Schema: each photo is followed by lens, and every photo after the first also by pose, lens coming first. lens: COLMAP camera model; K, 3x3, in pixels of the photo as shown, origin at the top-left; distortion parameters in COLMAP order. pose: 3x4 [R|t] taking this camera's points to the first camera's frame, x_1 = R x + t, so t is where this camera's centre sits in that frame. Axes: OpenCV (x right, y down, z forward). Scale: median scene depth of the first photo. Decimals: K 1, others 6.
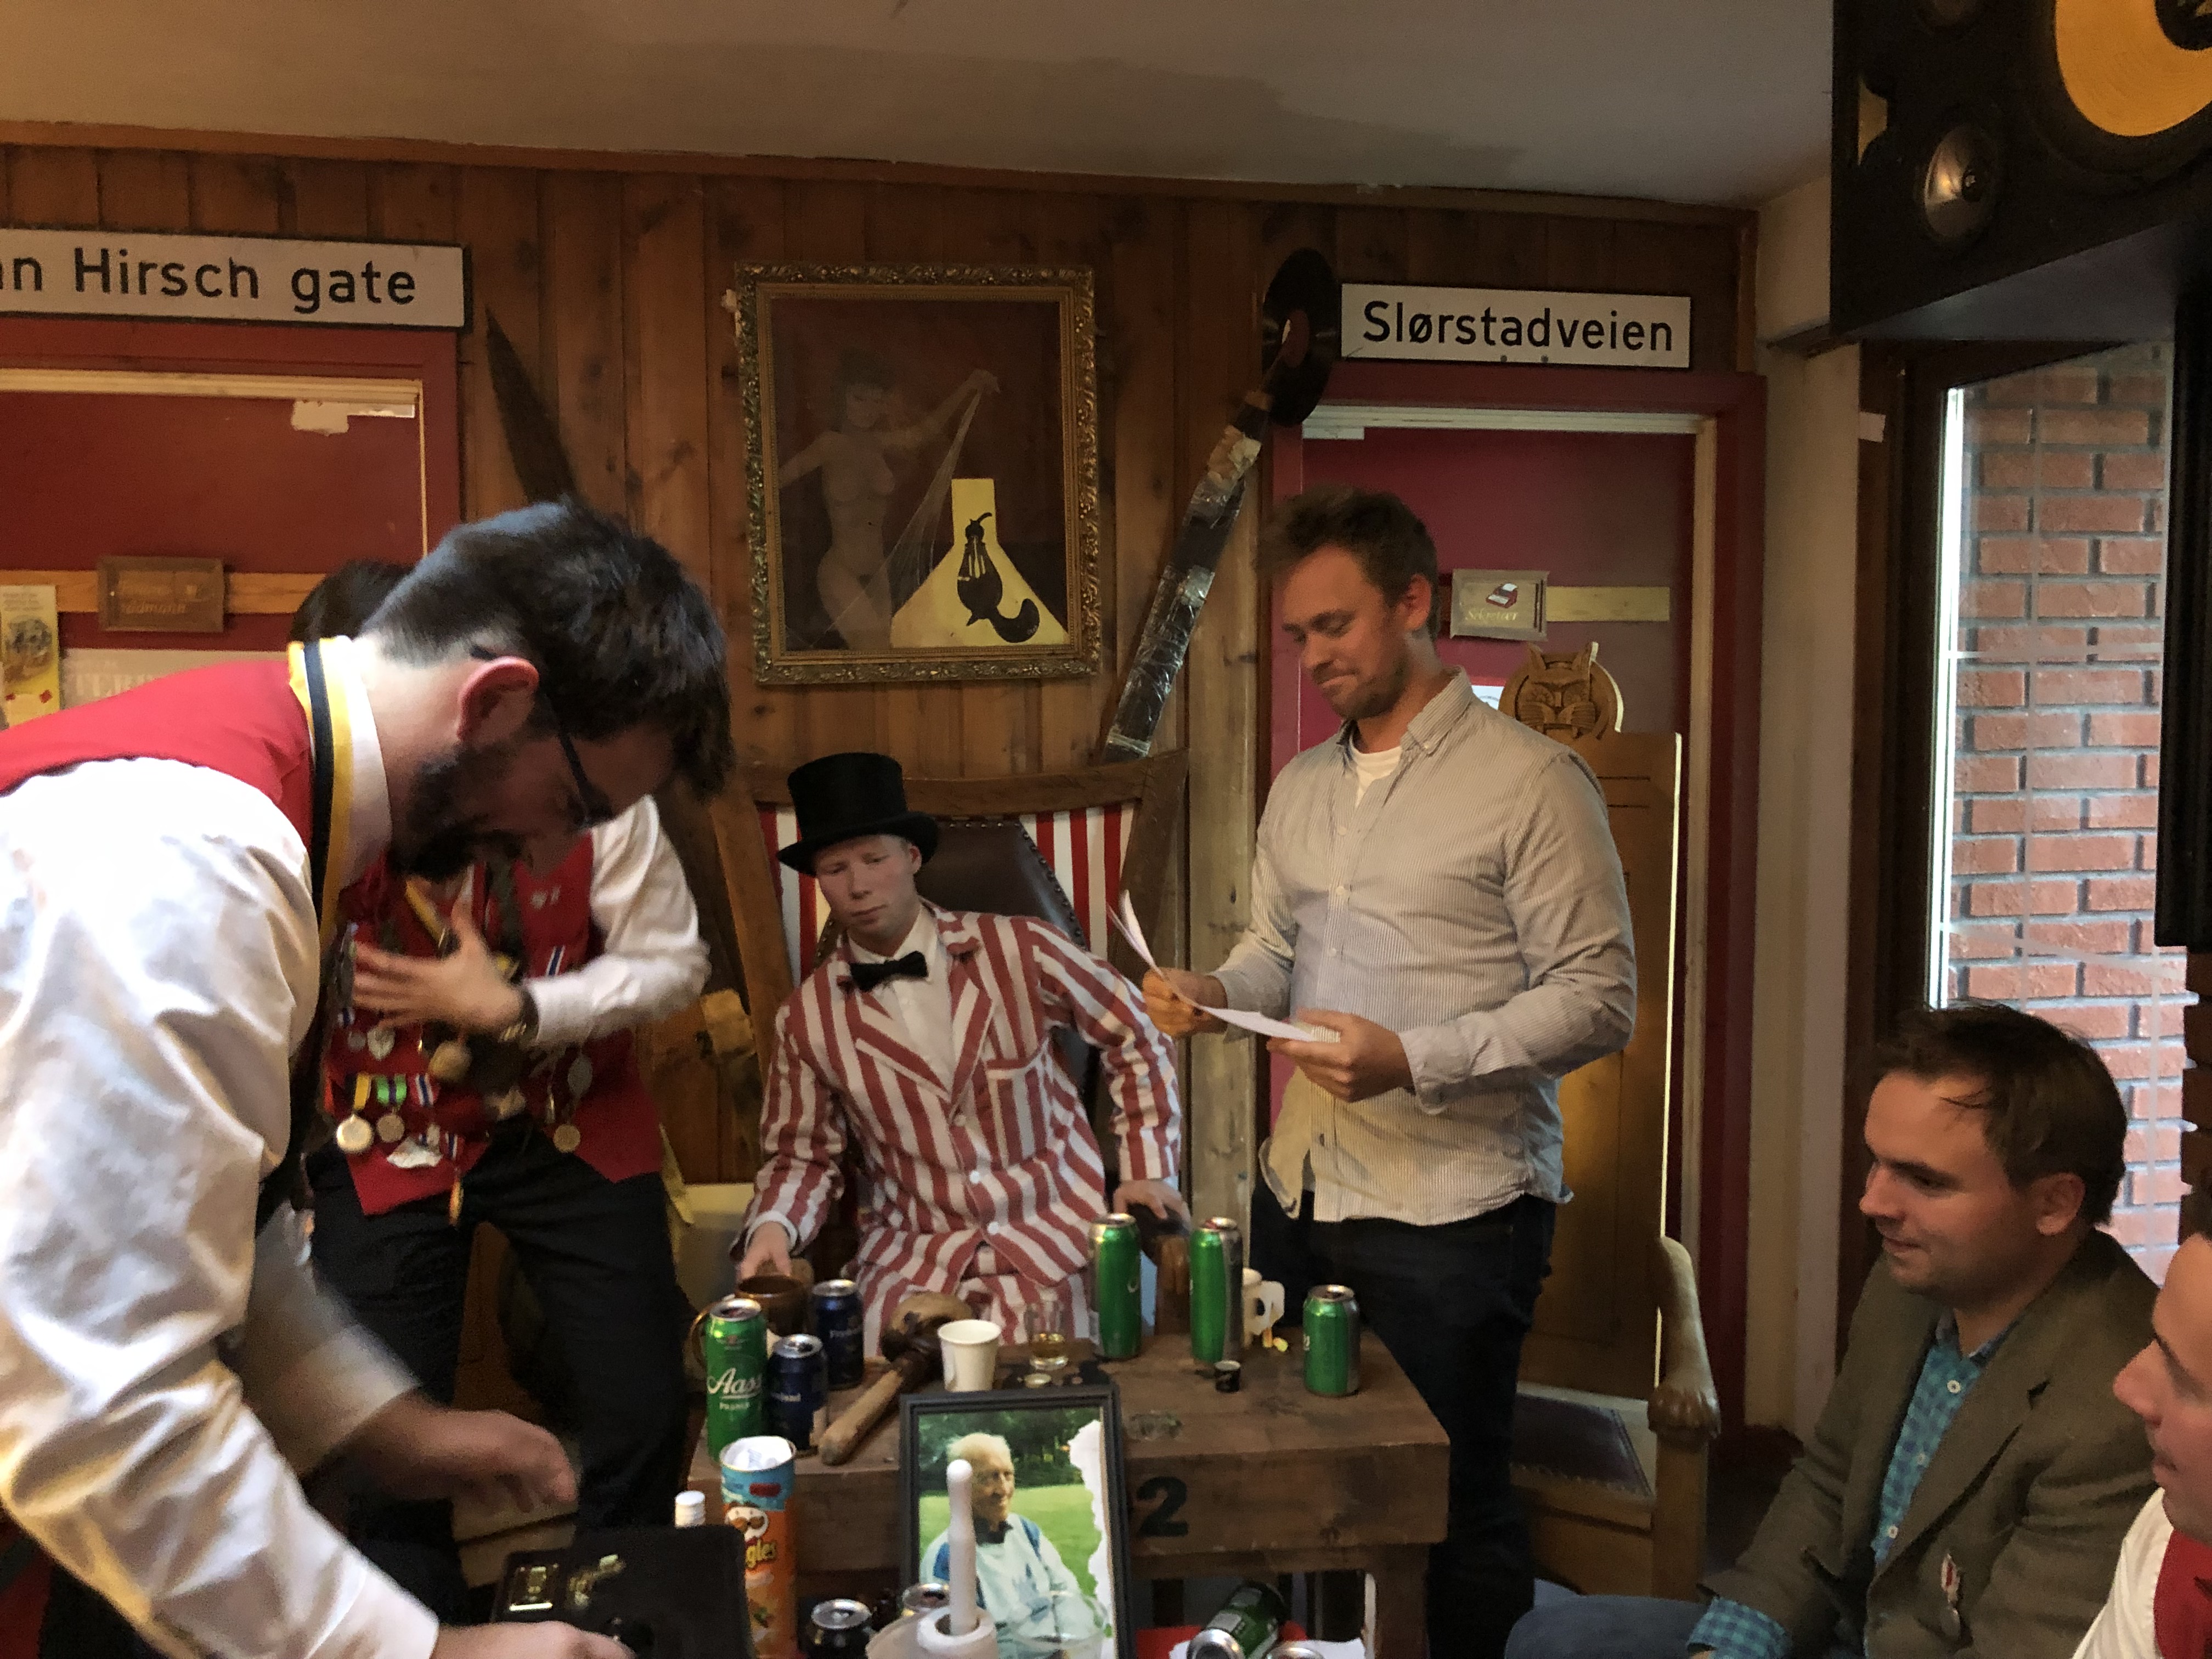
lens RADIAL K [[1820.1, 0, 1107.5], [0, 1820.1, 822.0], [0, 0, 1]] dist [0.058219, -0.095243]
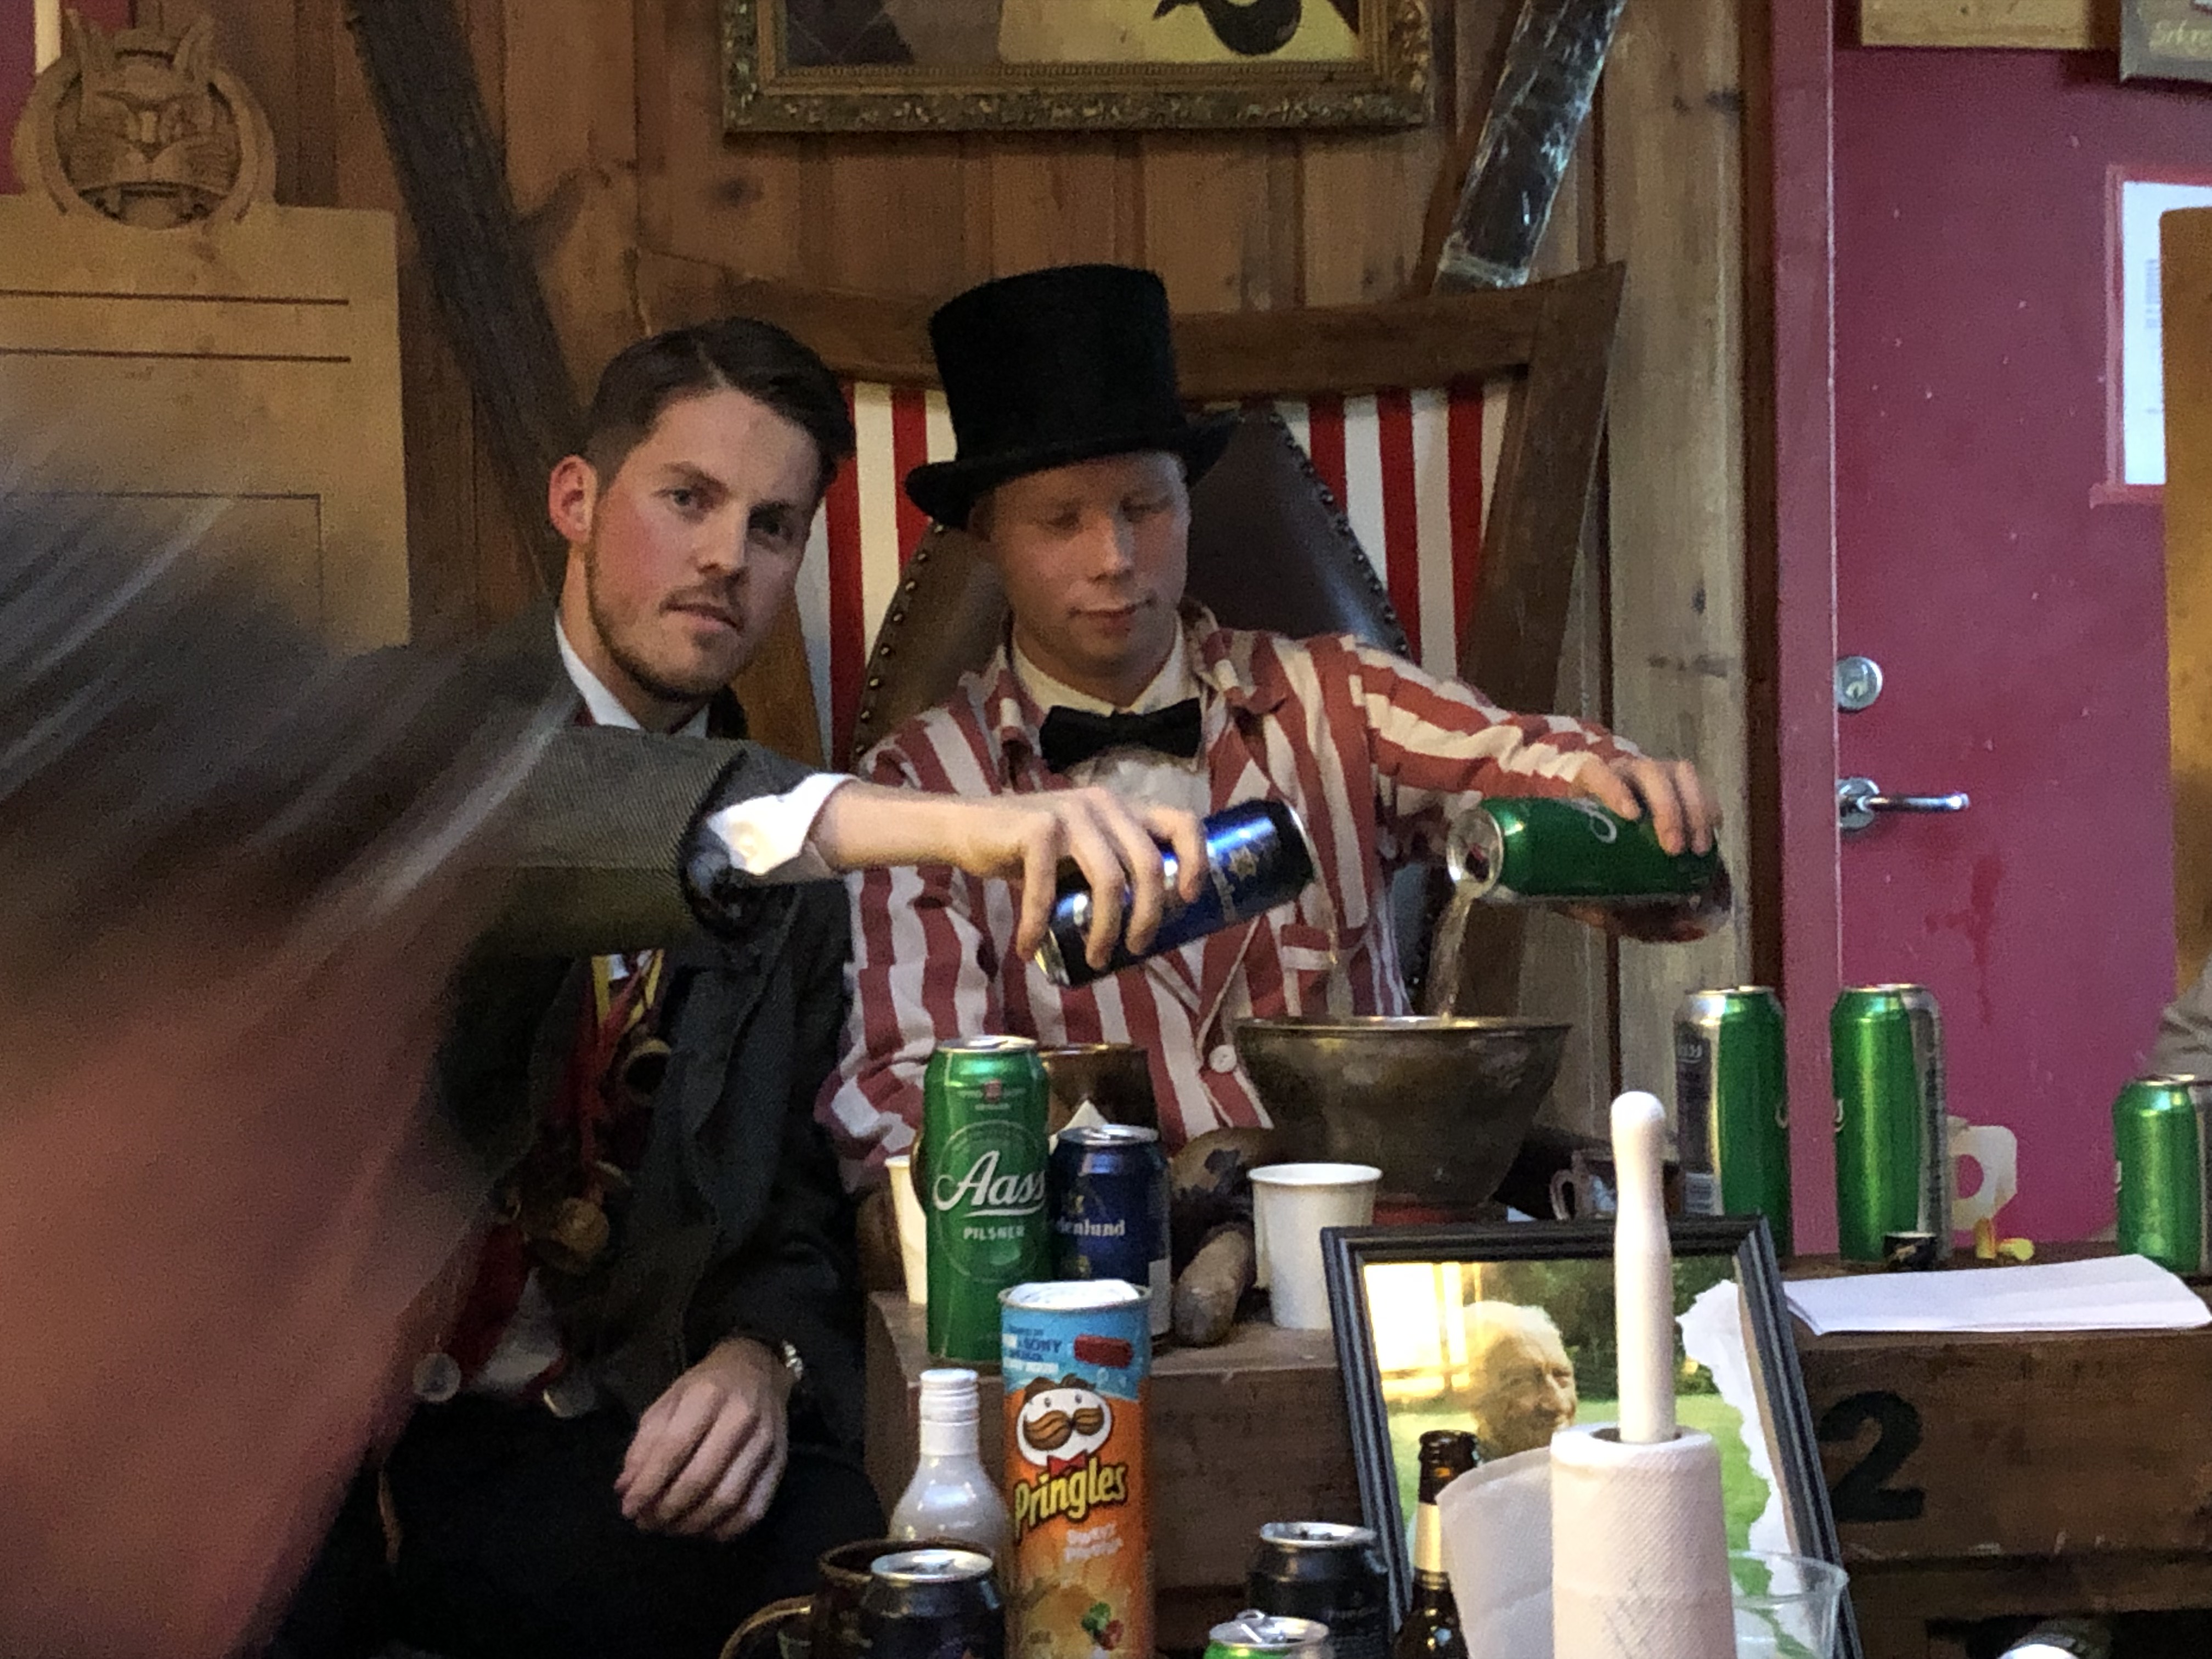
lens RADIAL K [[3943.9, 0, 1090.1], [0, 3943.9, 788.7], [0, 0, 1]] dist [0.044803, 0.000000]
pose [[0.999517, -0.013737, 0.027882, -0.127531], [0.015658, 0.997432, -0.069891, 0.169814], [-0.026850, 0.070294, 0.997165, -0.026337]]
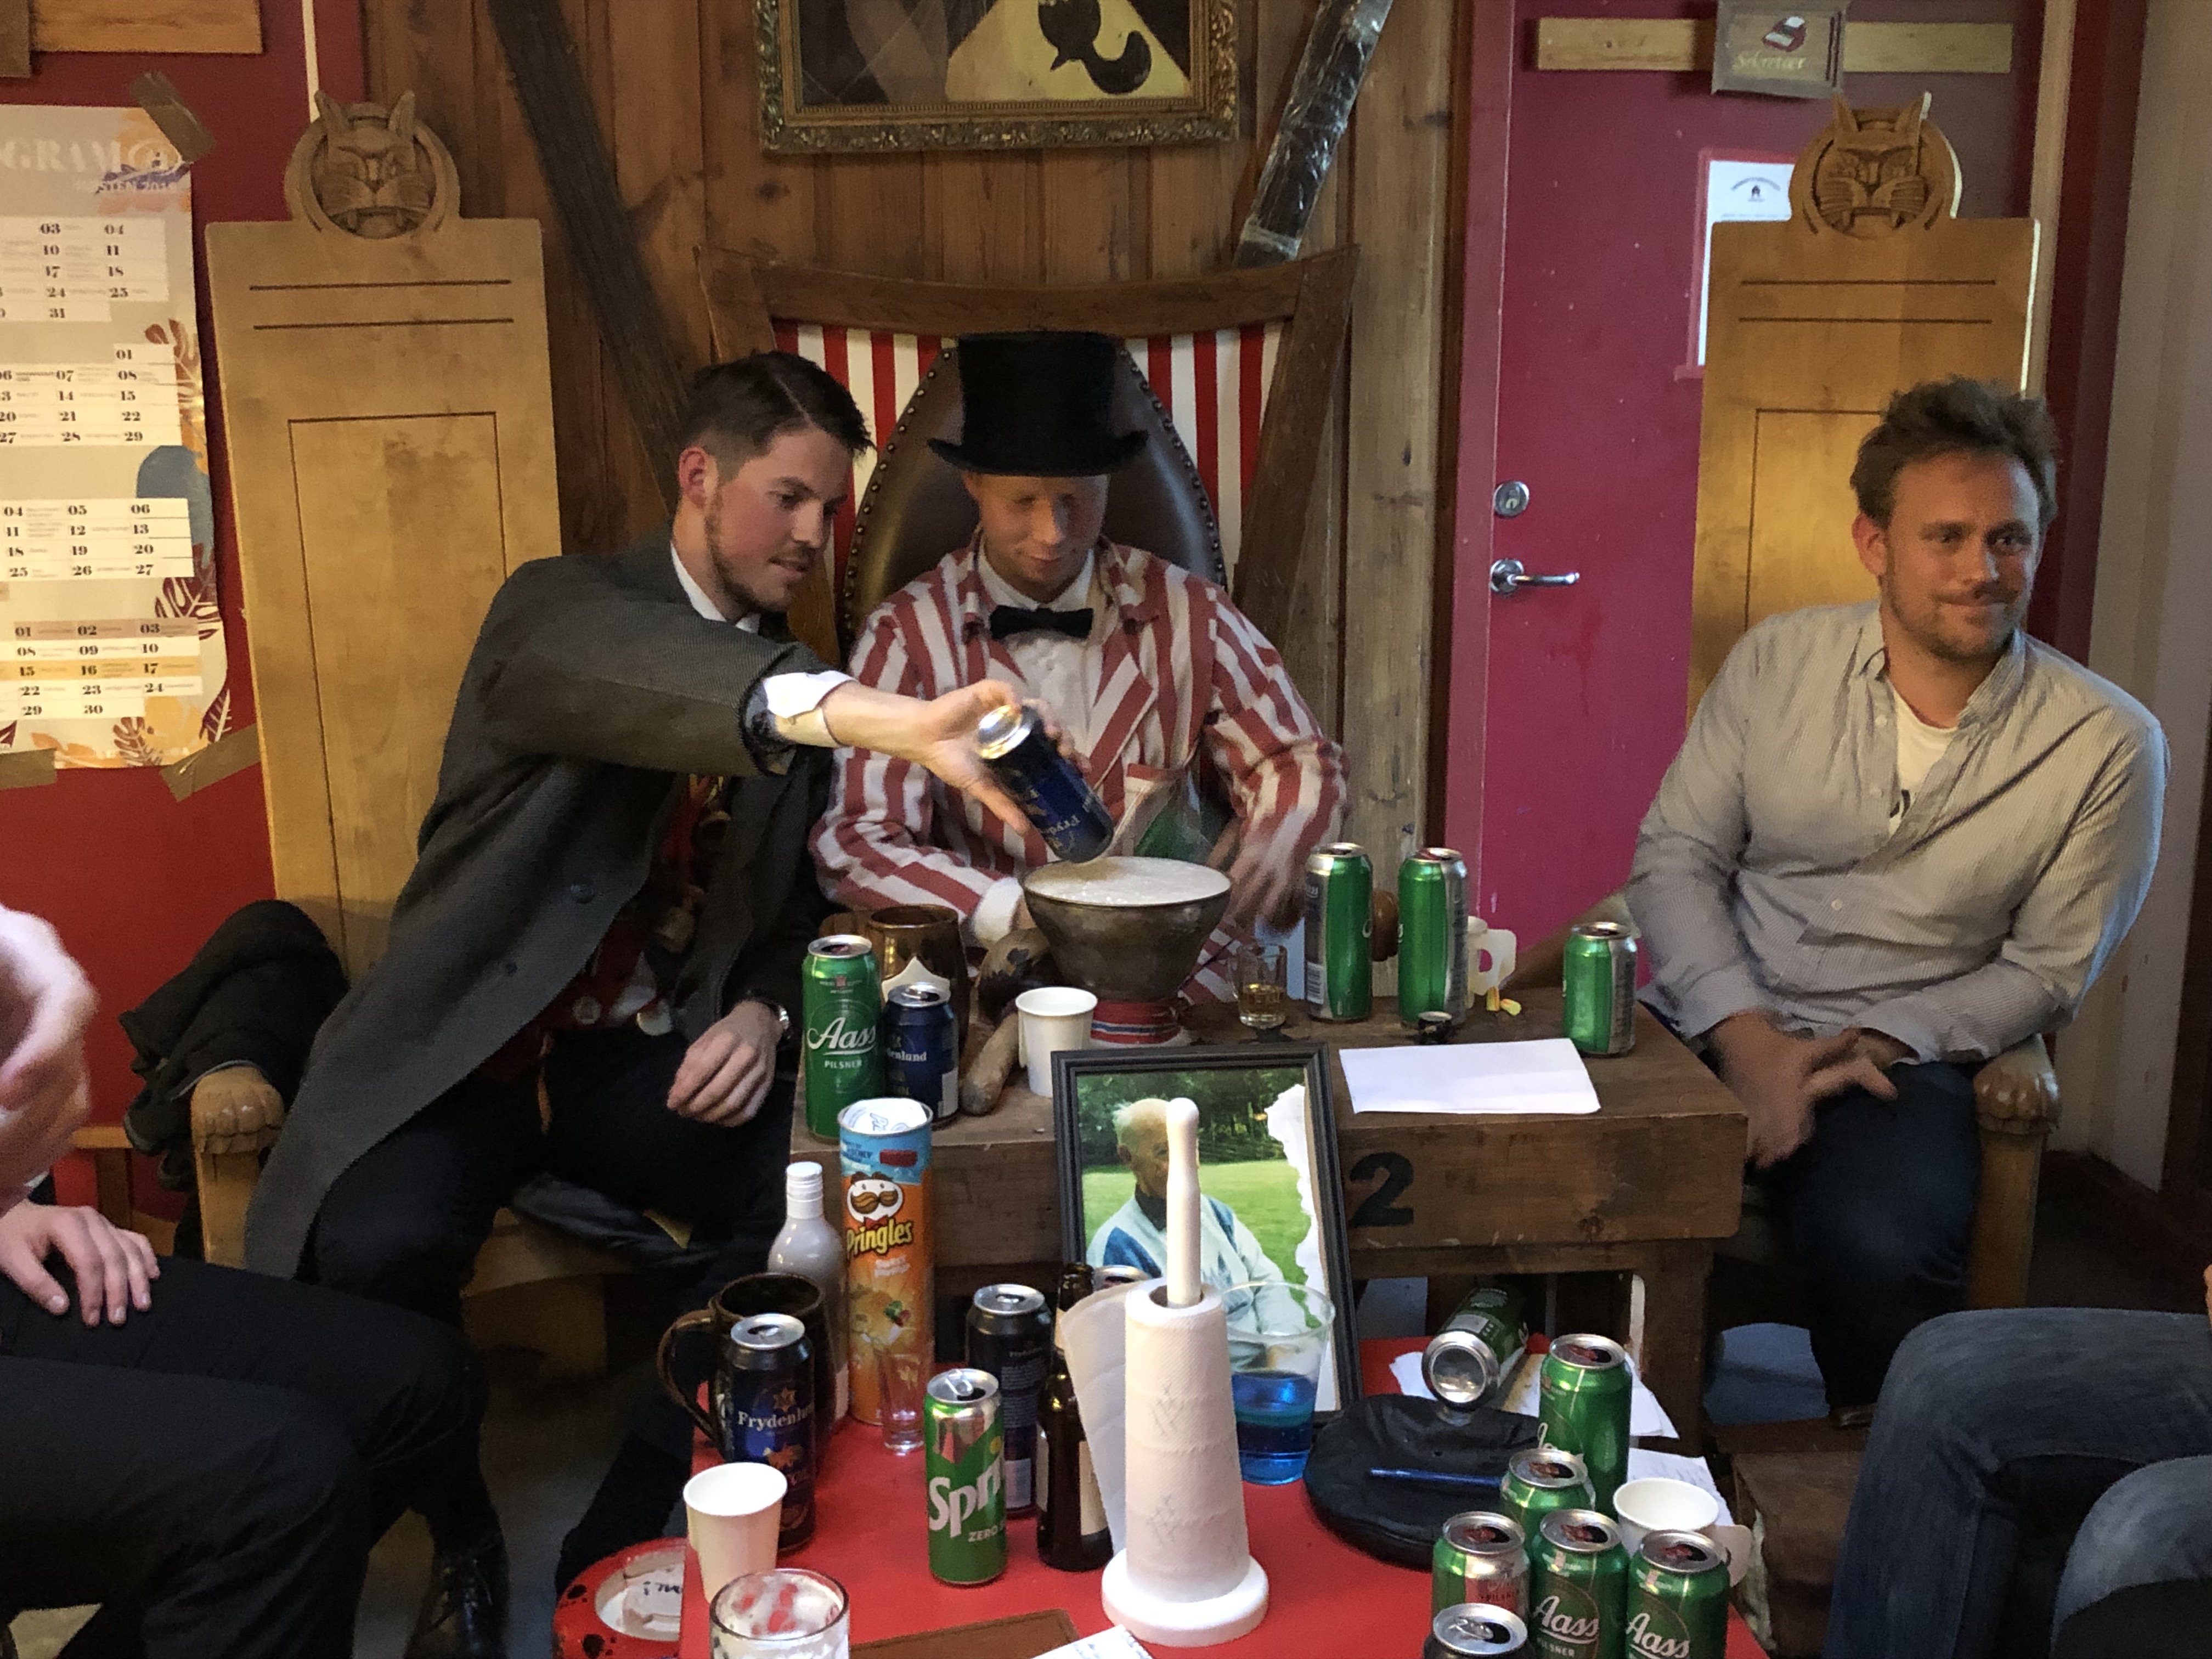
lens RADIAL K [[2509.5, 0, 1098.7], [0, 2509.5, 835.5], [0, 0, 1]] dist [0.023308, 0.000000]
pose [[0.999999, 0.000826, -0.000646, -0.058245], [-0.000710, 0.986637, 0.162935, 0.028886], [0.000772, -0.162934, 0.986637, -0.029385]]
